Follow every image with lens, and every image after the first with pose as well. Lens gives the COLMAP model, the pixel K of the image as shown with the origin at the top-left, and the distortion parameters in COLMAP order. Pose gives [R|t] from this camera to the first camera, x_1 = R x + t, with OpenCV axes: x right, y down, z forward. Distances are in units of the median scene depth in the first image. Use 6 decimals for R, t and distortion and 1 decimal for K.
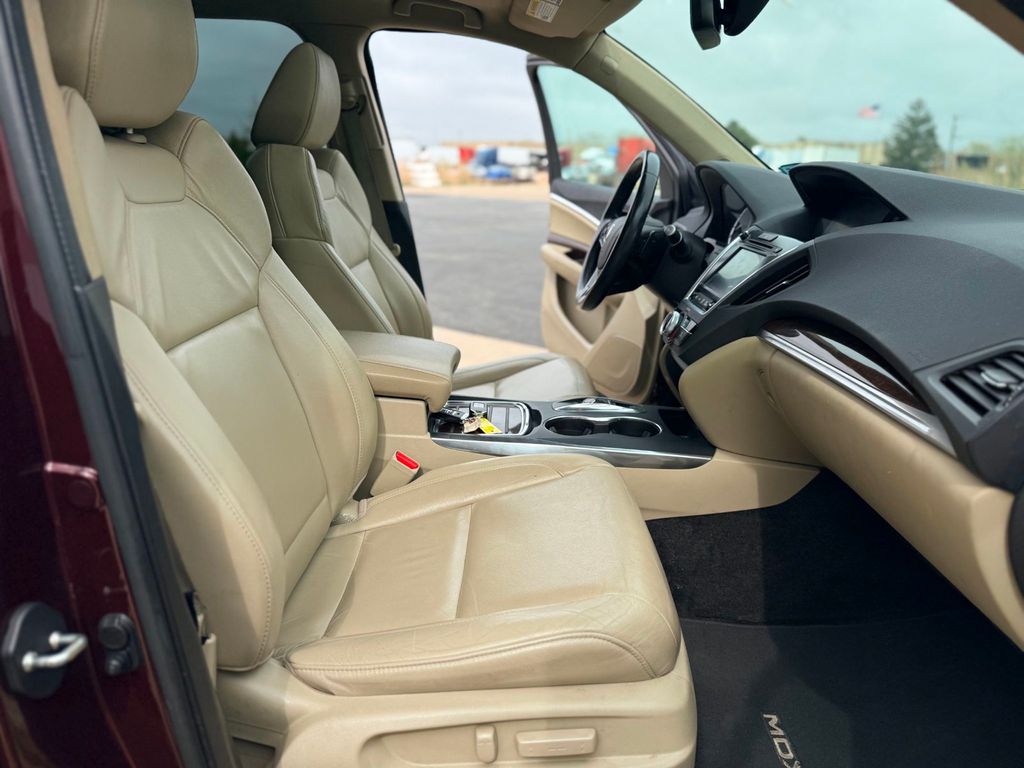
lens RADIAL K [[739.3, 0, 507.8], [0, 739.3, 384.9], [0, 0, 1]] dist [0.126831, -0.165428]
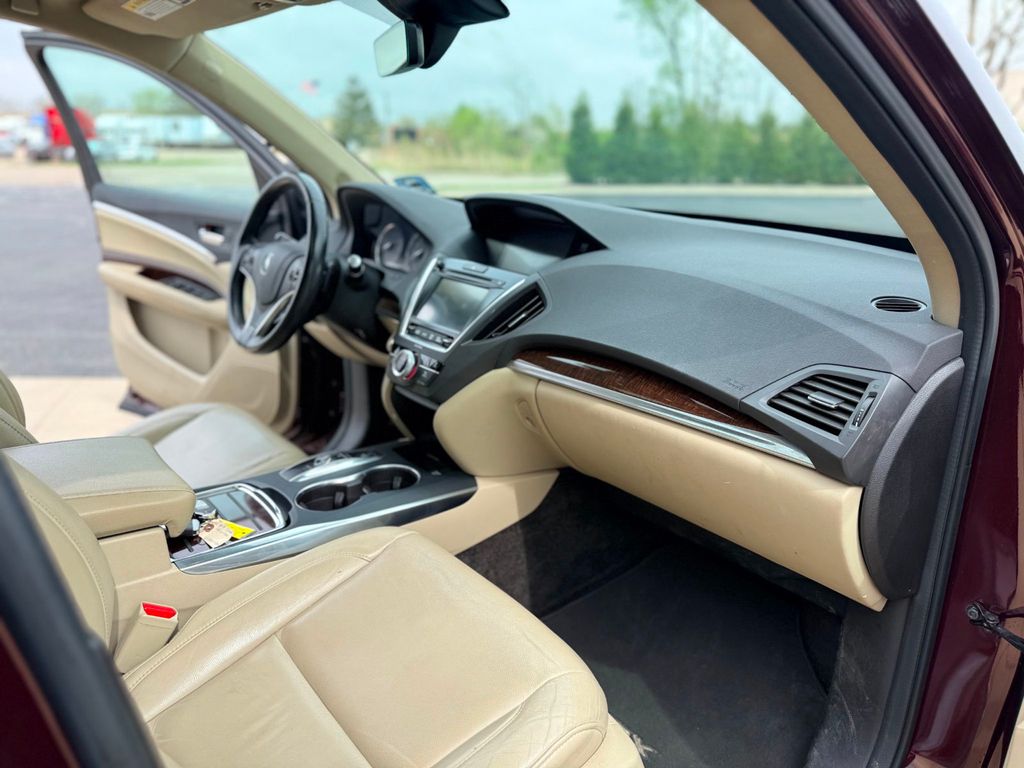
lens RADIAL K [[739.3, 0, 507.8], [0, 739.3, 384.9], [0, 0, 1]] dist [0.126831, -0.165428]
pose [[0.776823, -0.204998, 0.595418, -0.266001], [0.181209, 0.978306, 0.100406, -0.132929], [-0.603084, 0.029897, 0.797118, 0.159121]]
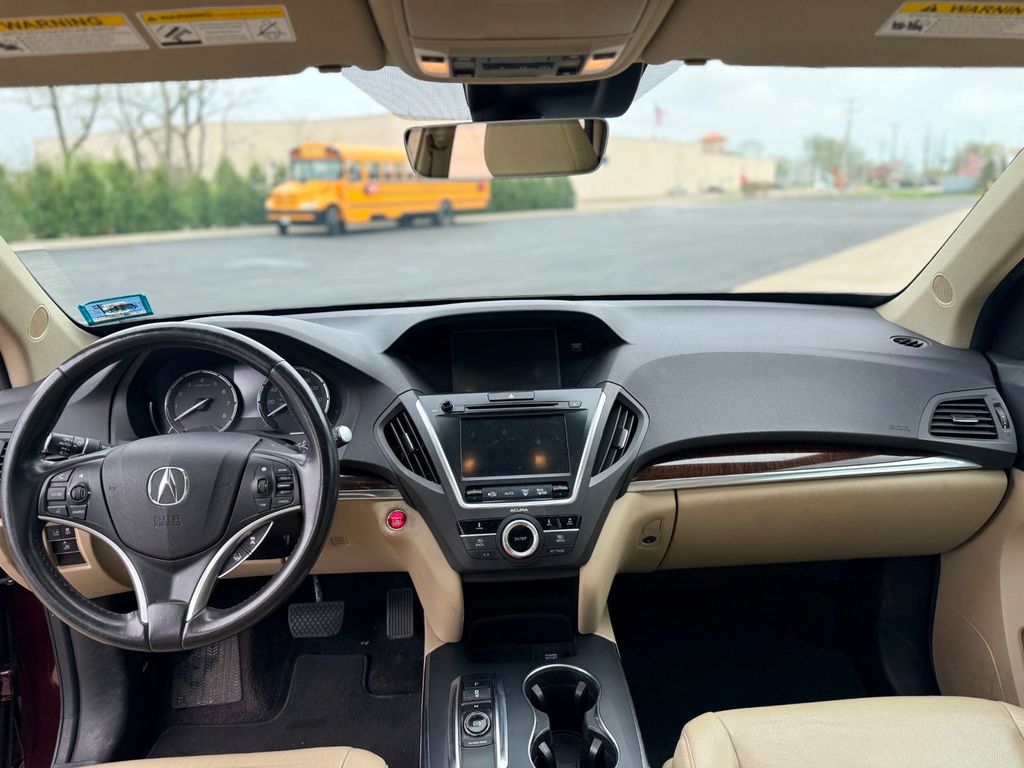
lens RADIAL K [[739.3, 0, 507.8], [0, 739.3, 384.9], [0, 0, 1]] dist [0.126831, -0.165428]
pose [[-0.076730, -0.279803, 0.956986, -0.477787], [0.300232, 0.908783, 0.289782, -0.466091], [-0.950775, 0.309553, 0.014274, 1.003571]]
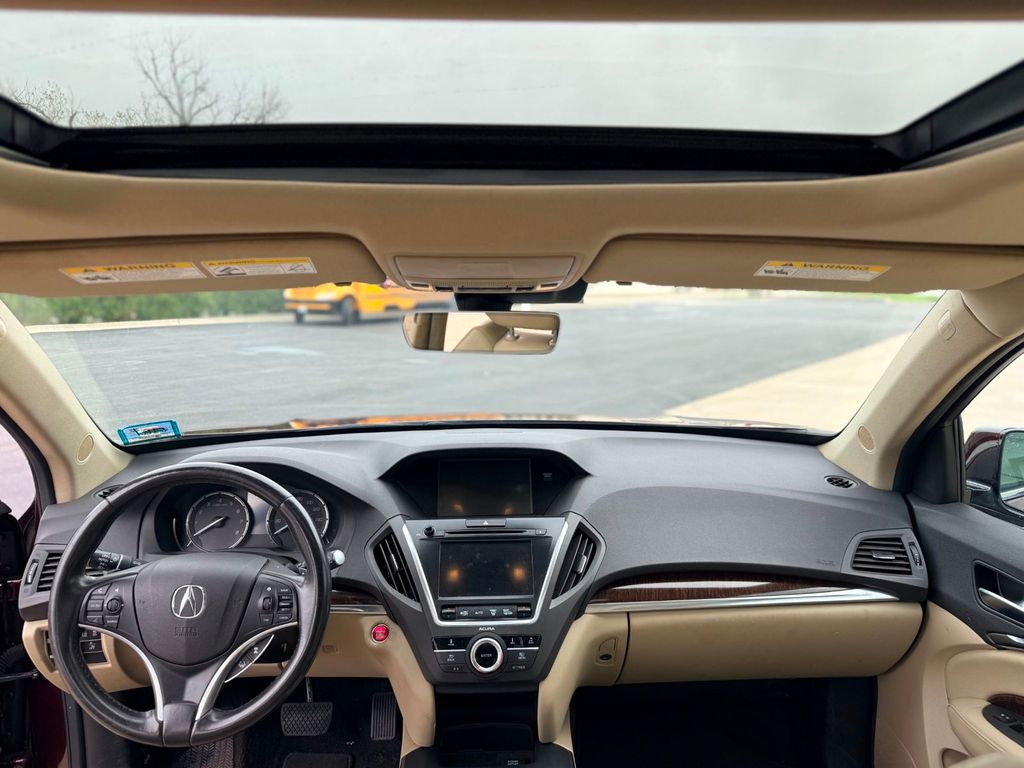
lens RADIAL K [[753.5, 0, 502.8], [0, 753.5, 384.4], [0, 0, 1]] dist [0.121798, -0.171417]
pose [[-0.050091, -0.171124, 0.983975, -0.626493], [0.284122, 0.942064, 0.178299, -0.554492], [-0.957479, 0.288500, 0.001431, 0.937532]]
